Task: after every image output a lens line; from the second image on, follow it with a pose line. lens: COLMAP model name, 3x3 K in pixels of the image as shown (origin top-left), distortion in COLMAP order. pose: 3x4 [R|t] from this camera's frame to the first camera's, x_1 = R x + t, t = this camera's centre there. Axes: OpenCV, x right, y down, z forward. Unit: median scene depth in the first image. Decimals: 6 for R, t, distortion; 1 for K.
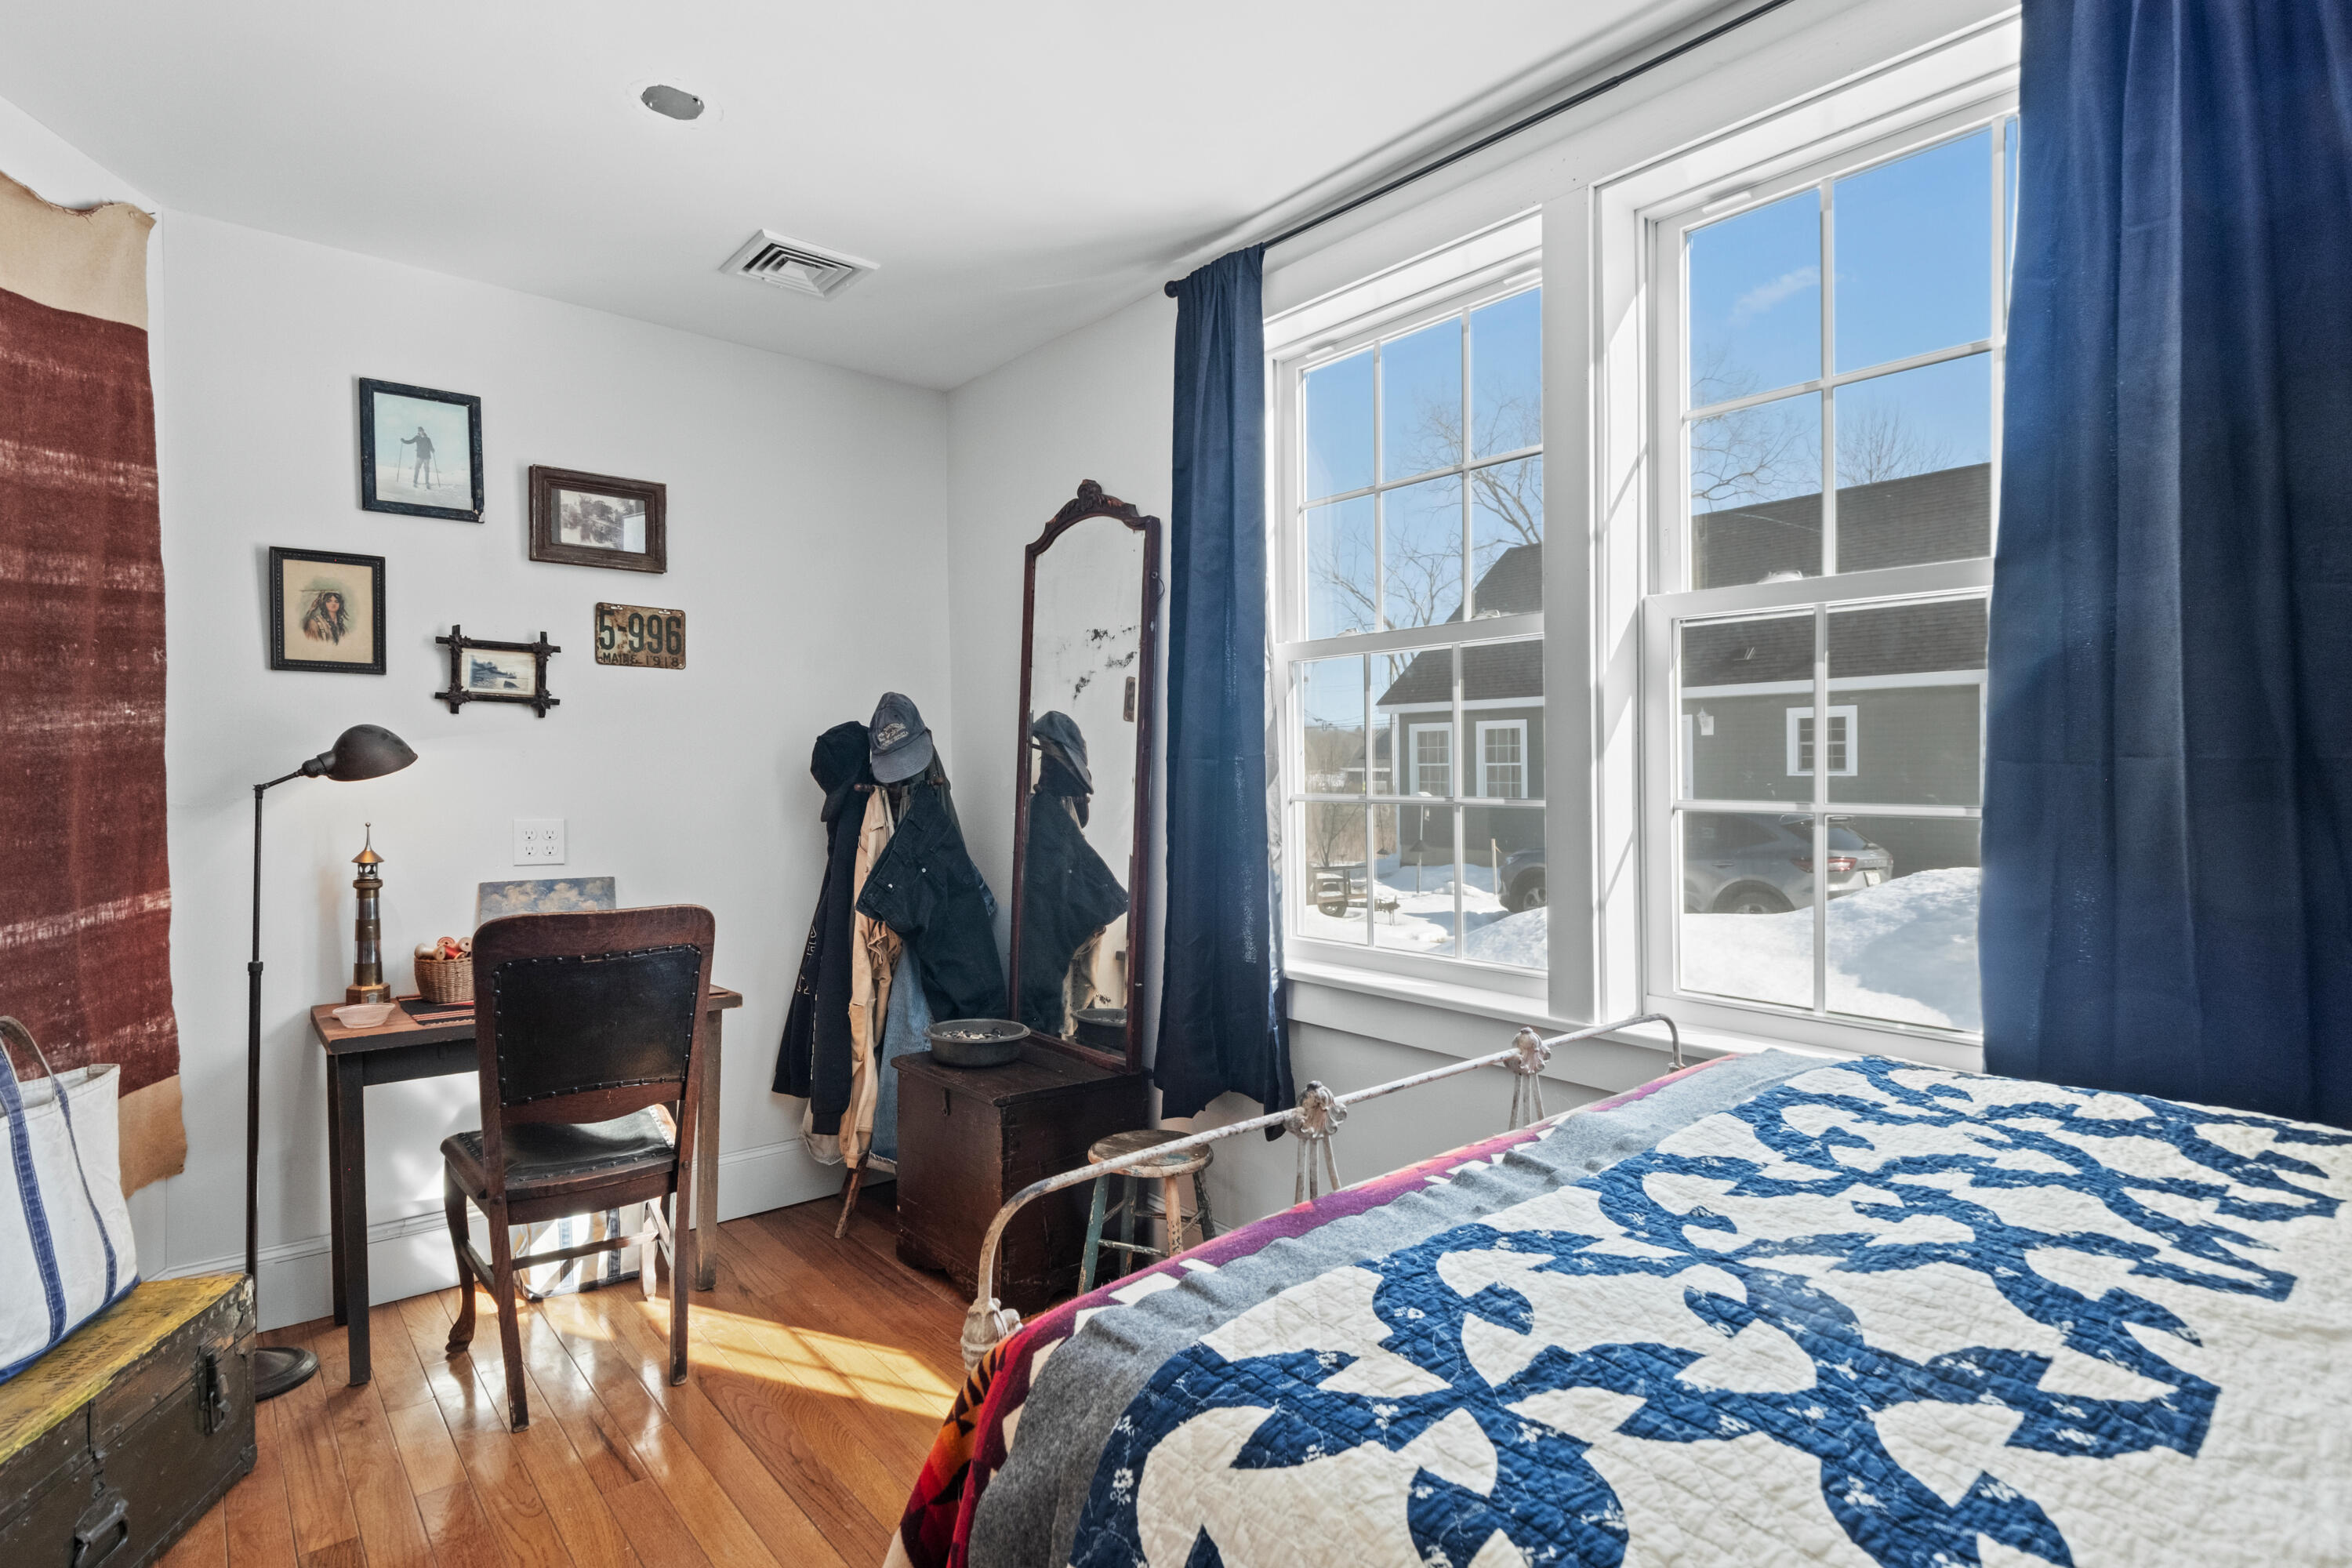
lens RADIAL K [[1205.6, 0, 1189.6], [0, 1205.6, 793.2], [0, 0, 1]] dist [0.002874, 0.000101]
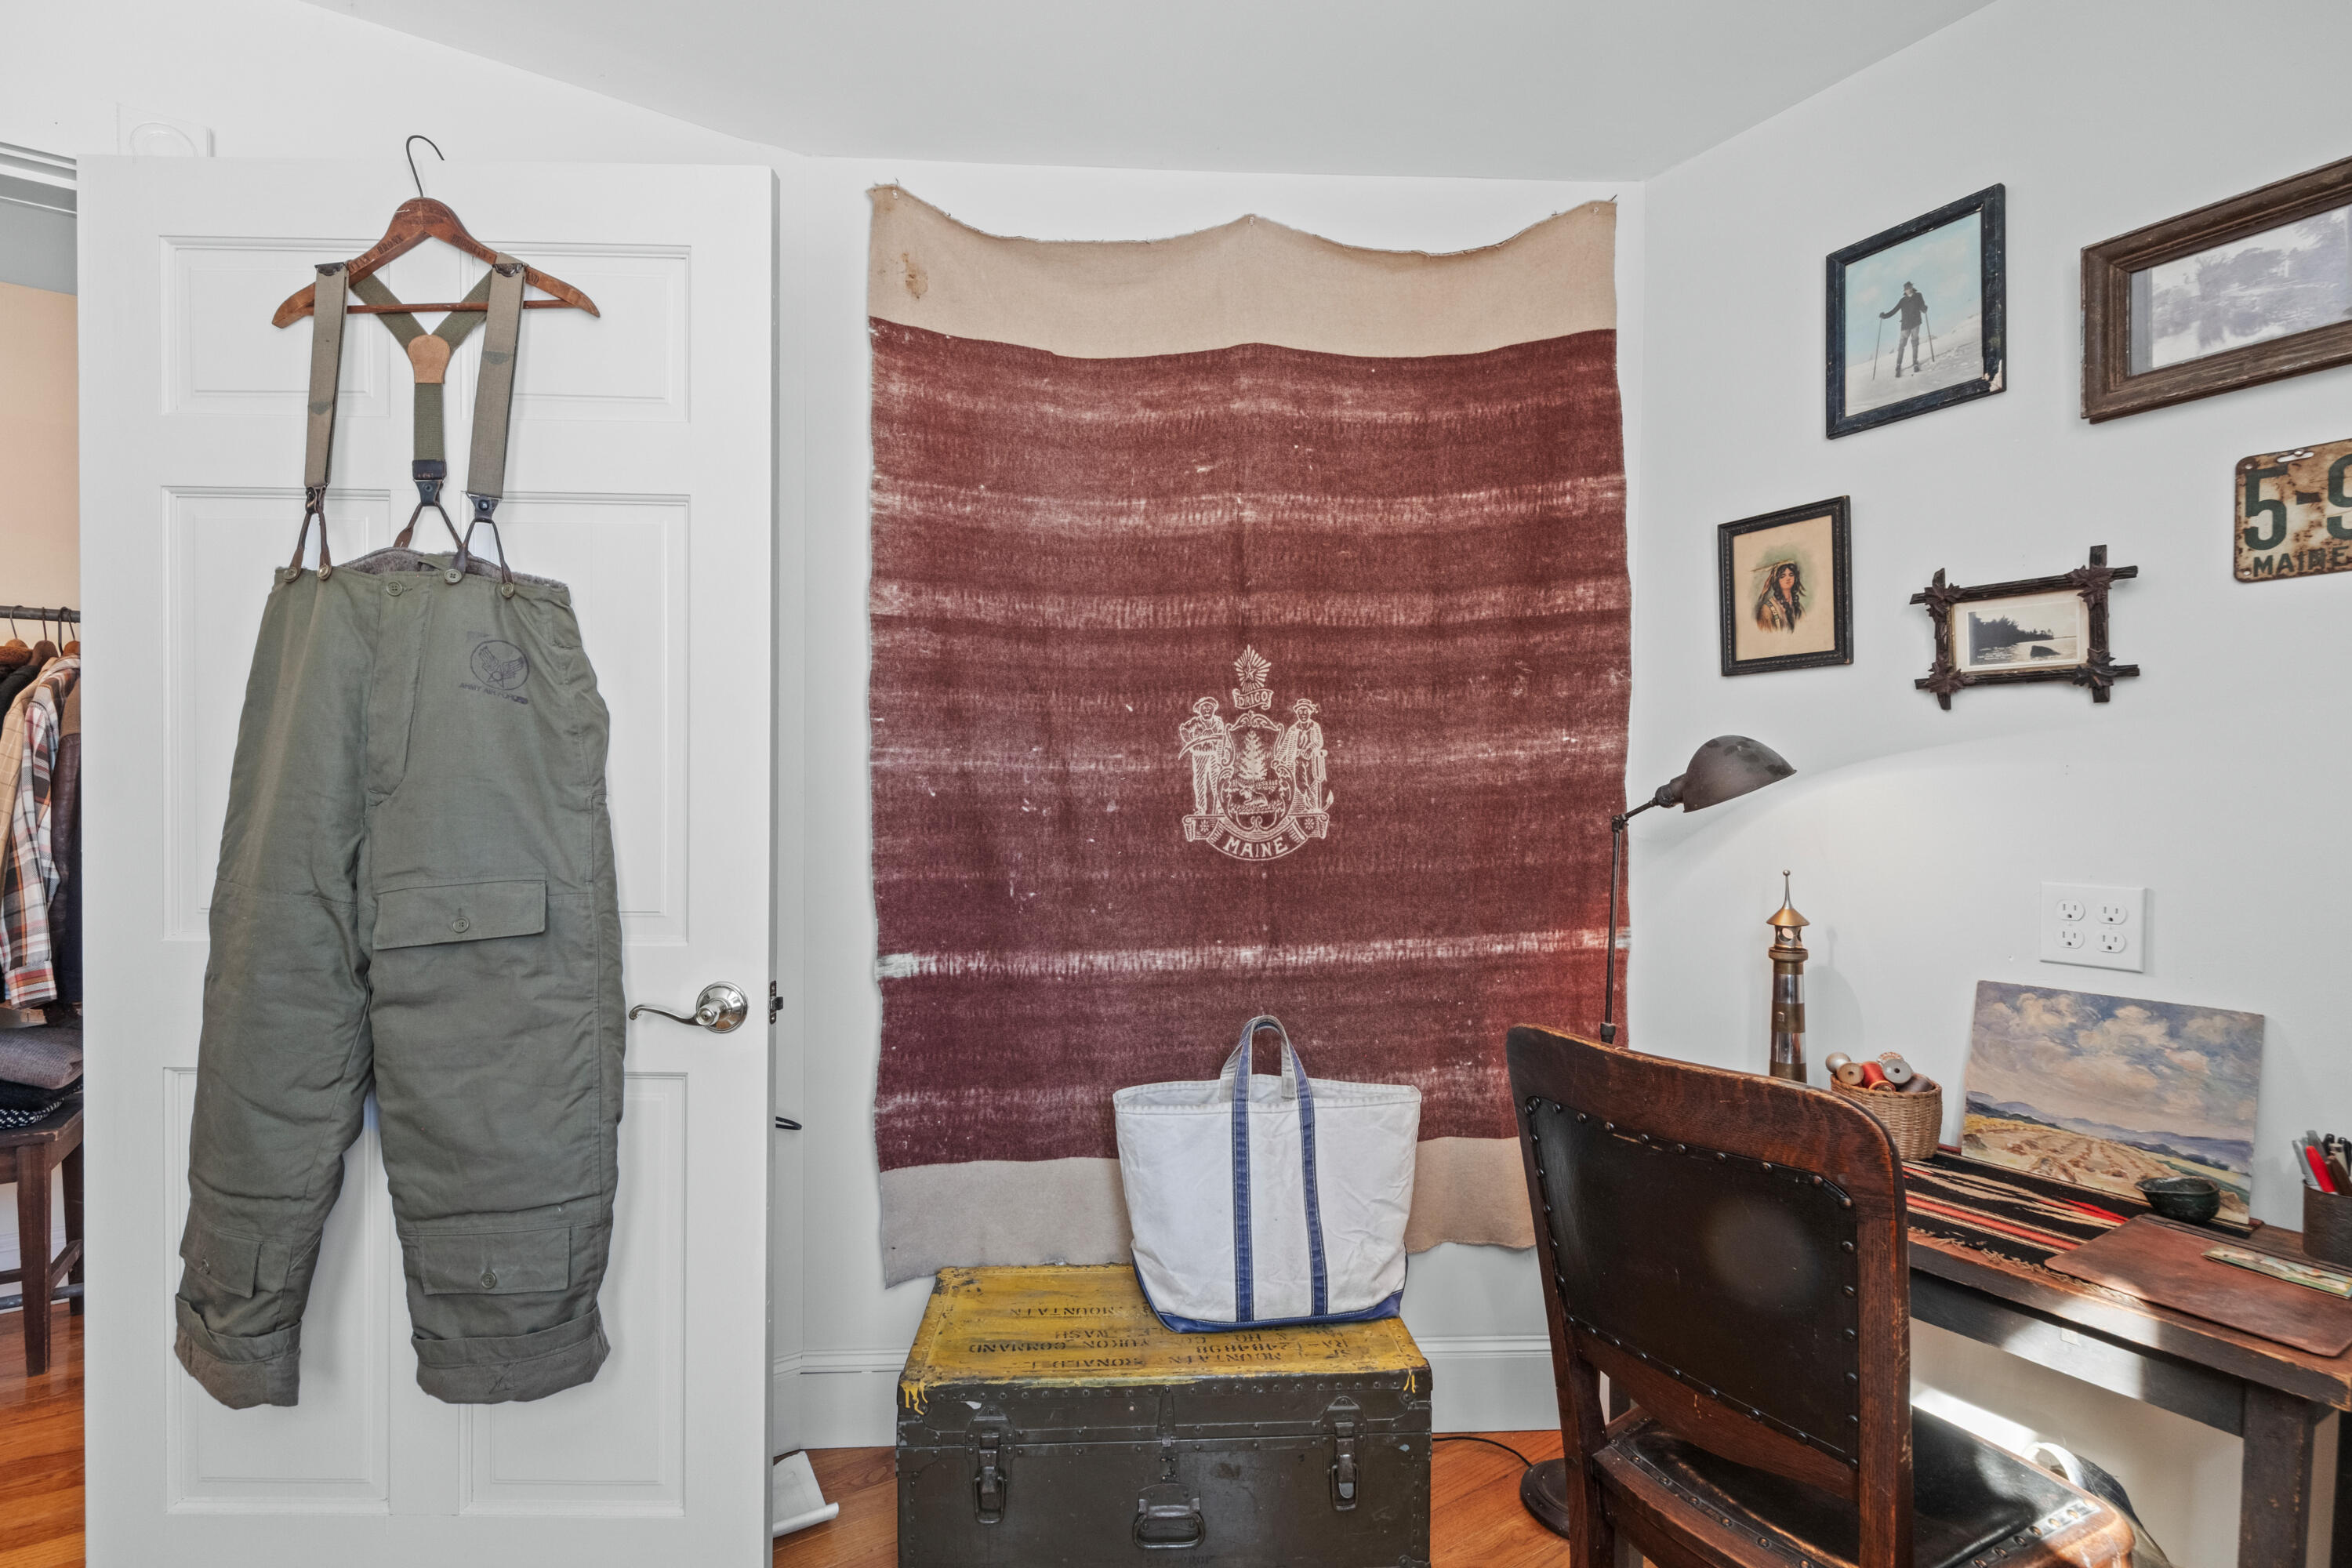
lens RADIAL K [[1084.0, 0, 1212.7], [0, 1084.0, 830.3], [0, 0, 1]] dist [0.005128, -0.001160]
pose [[-0.140332, 0.024039, -0.989813, 0.018679], [-0.018529, 0.999466, 0.026901, -0.011158], [0.989931, 0.022115, -0.139812, 0.756376]]
